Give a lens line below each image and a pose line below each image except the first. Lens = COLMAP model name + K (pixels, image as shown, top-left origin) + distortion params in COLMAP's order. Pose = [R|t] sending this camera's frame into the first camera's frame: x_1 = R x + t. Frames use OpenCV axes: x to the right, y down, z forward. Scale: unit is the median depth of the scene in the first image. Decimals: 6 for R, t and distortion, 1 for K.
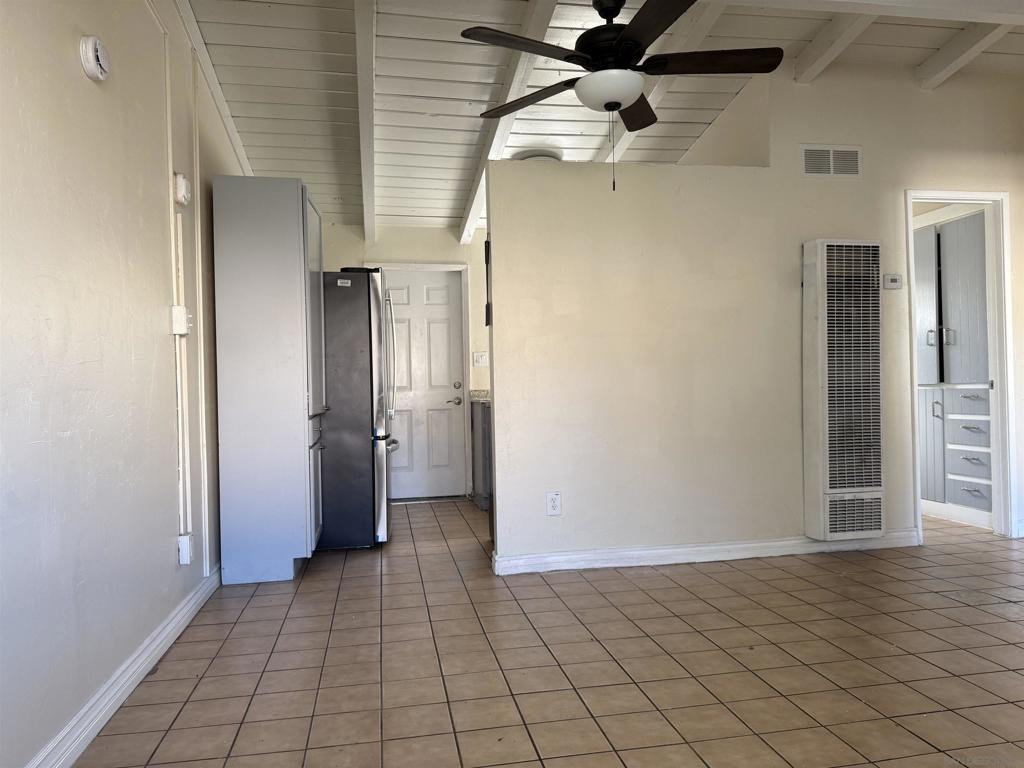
lens RADIAL K [[724.8, 0, 514.7], [0, 724.8, 387.9], [0, 0, 1]] dist [0.069862, -0.111417]
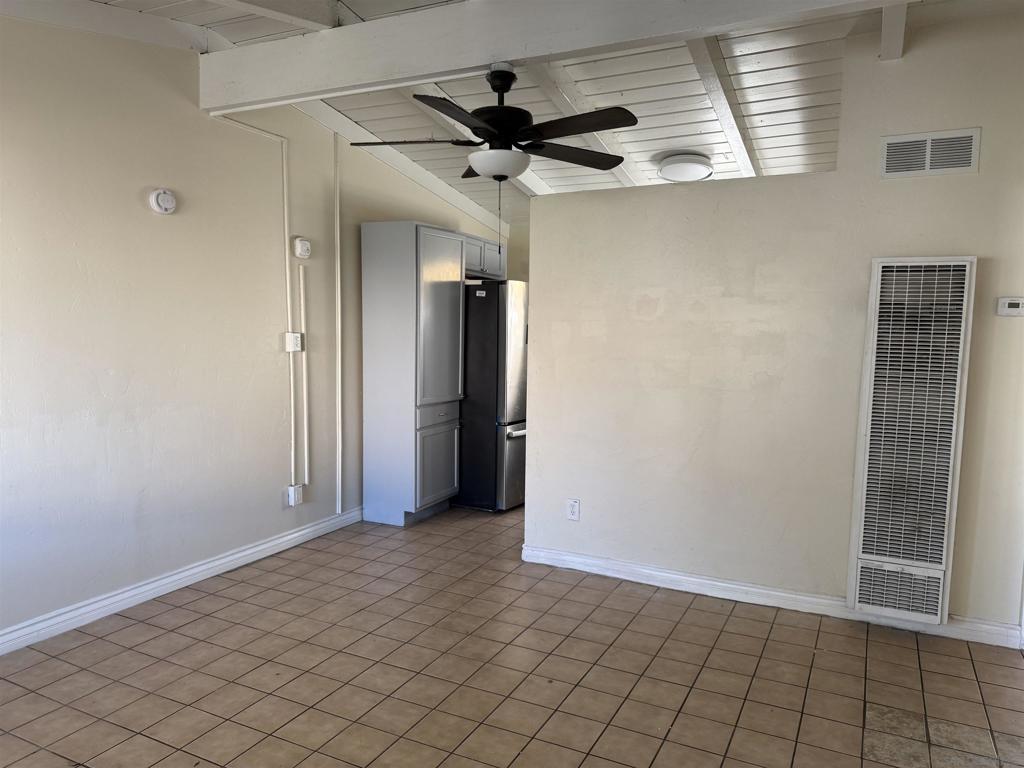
lens RADIAL K [[724.8, 0, 514.7], [0, 724.8, 387.9], [0, 0, 1]] dist [0.069862, -0.111417]
pose [[0.793199, 0.091203, -0.602094, 0.624078], [-0.033026, 0.993709, 0.107015, -0.136975], [0.608066, -0.065000, 0.791221, 0.088513]]
